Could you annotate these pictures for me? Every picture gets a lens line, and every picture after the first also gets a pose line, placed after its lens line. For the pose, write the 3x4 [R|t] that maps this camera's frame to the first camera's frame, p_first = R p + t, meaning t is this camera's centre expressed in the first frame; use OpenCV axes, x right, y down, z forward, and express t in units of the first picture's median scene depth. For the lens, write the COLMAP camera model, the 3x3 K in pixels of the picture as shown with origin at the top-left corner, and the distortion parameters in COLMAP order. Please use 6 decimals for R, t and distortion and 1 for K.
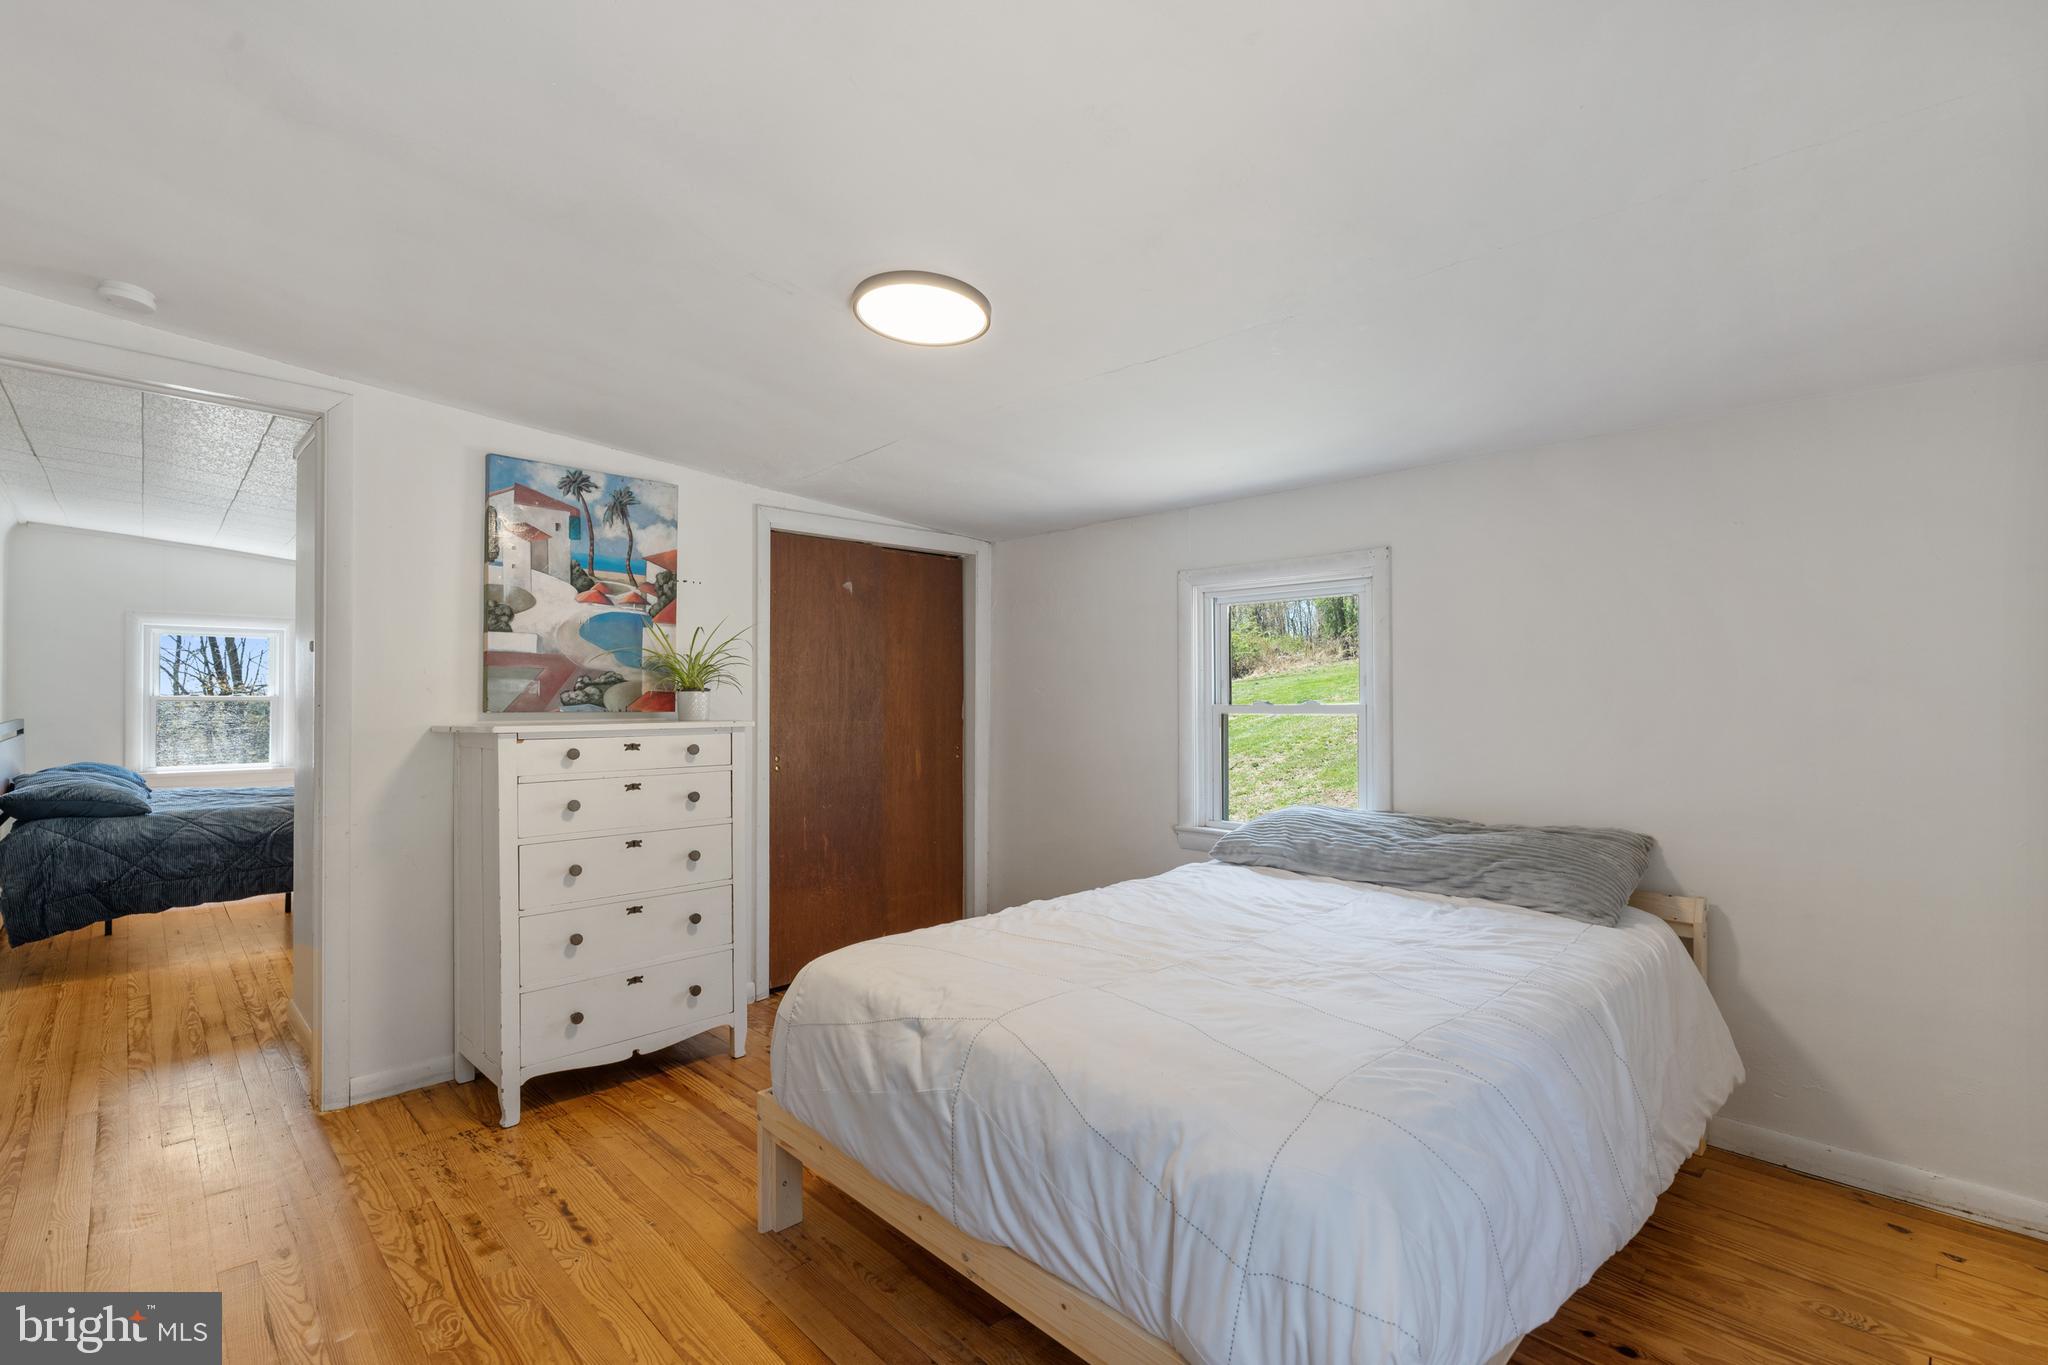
lens RADIAL K [[922.2, 0, 1022.3], [0, 922.2, 698.0], [0, 0, 1]] dist [-0.002080, -0.000160]
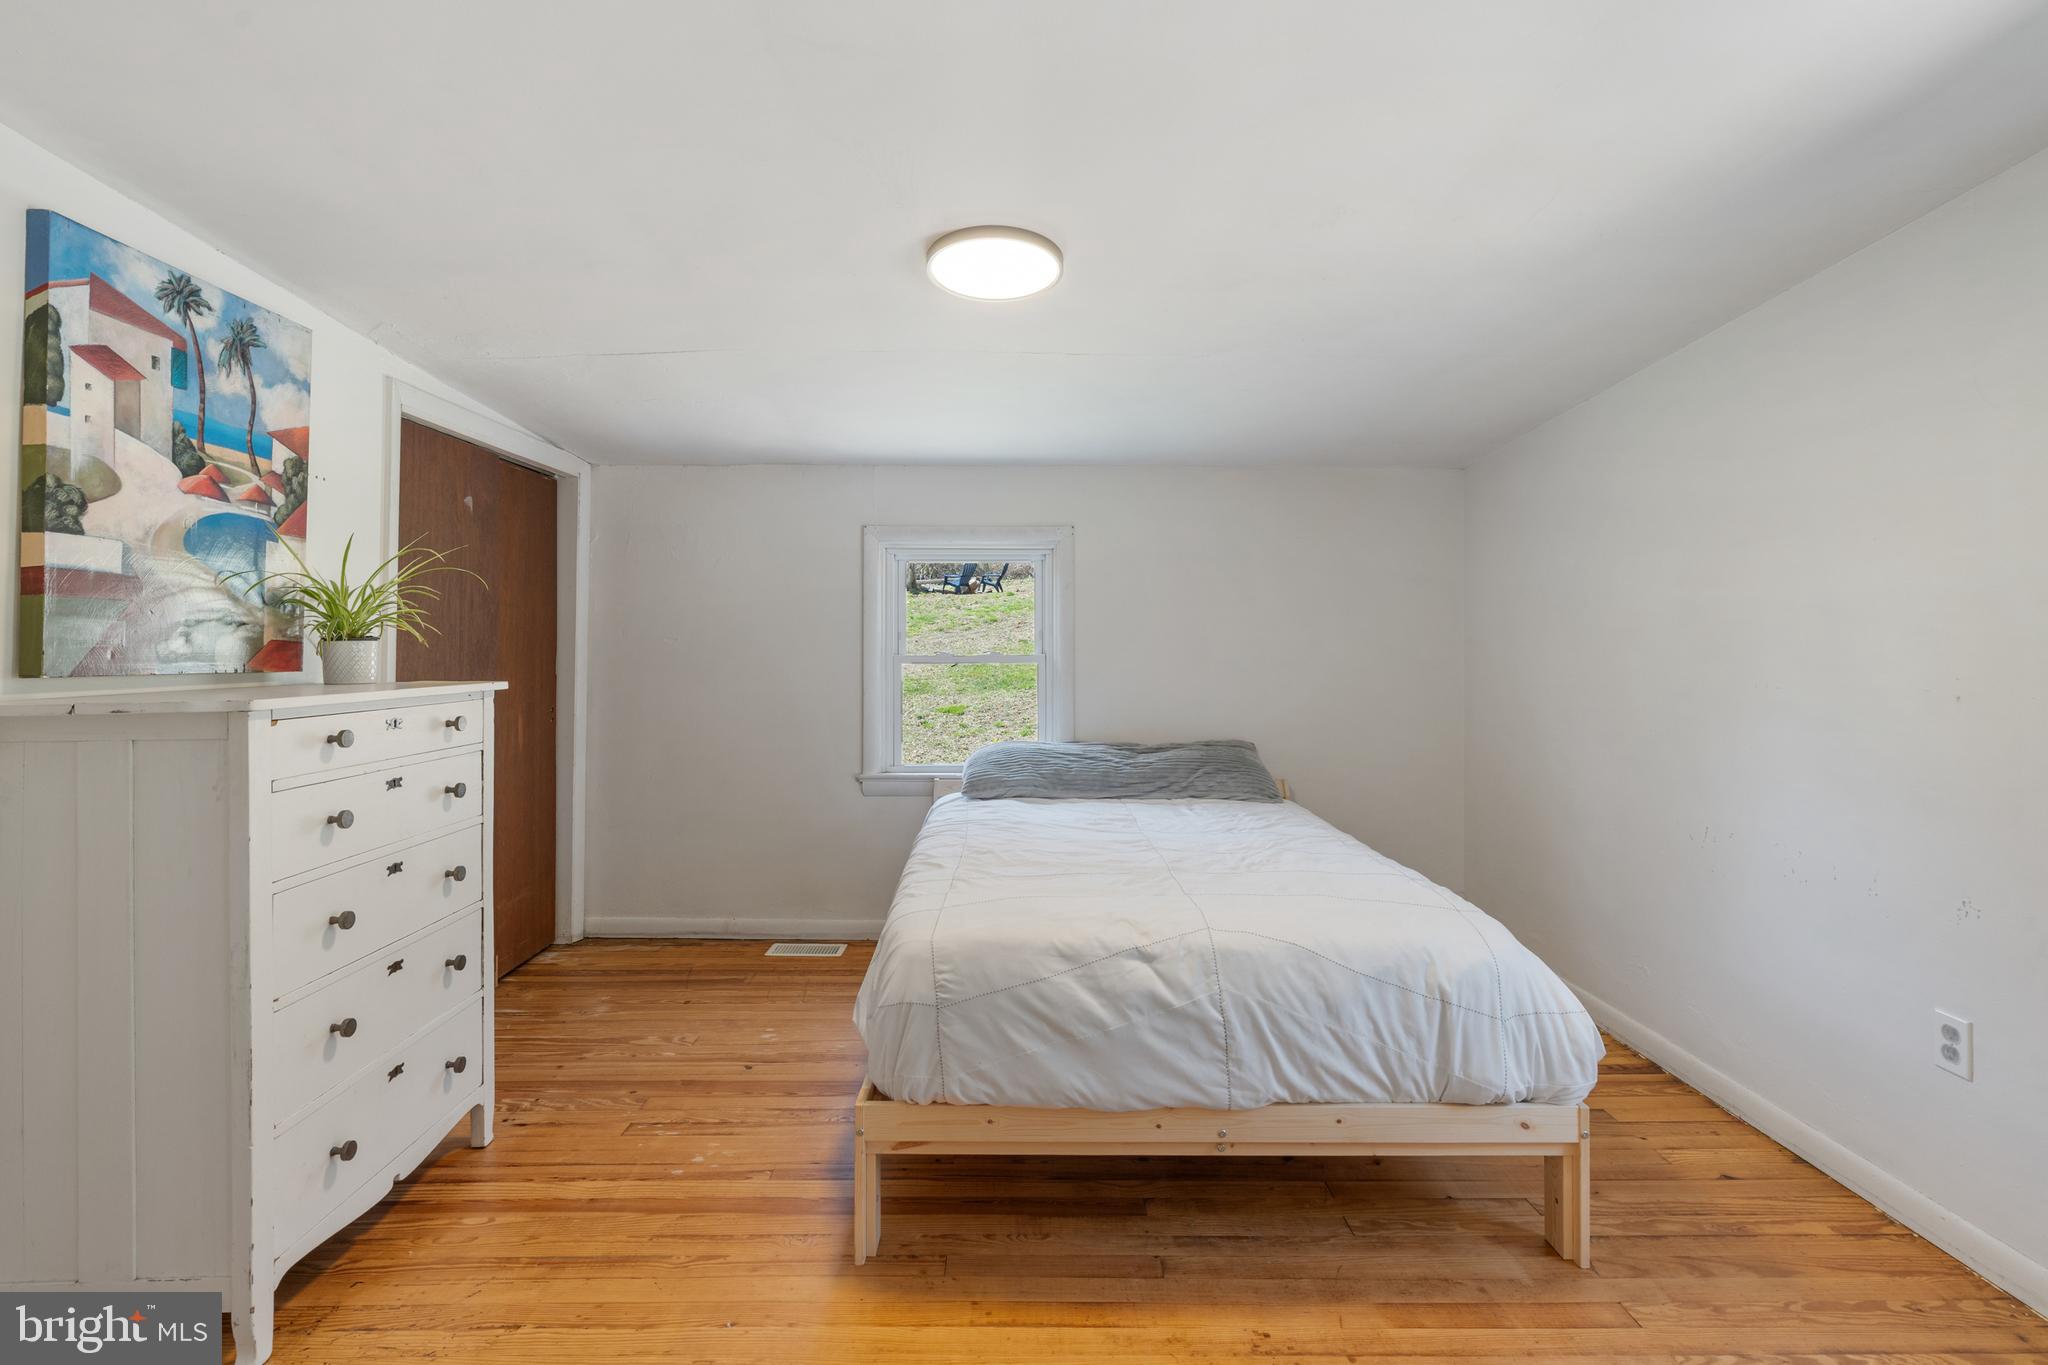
lens RADIAL K [[939.1, 0, 1016.9], [0, 939.1, 638.2], [0, 0, 1]] dist [-0.004415, 0.001869]
pose [[0.694176, 0.007531, 0.719766, -0.571254], [-0.000379, 0.999949, -0.010096, -0.002526], [-0.719805, 0.006736, 0.694144, 0.189838]]
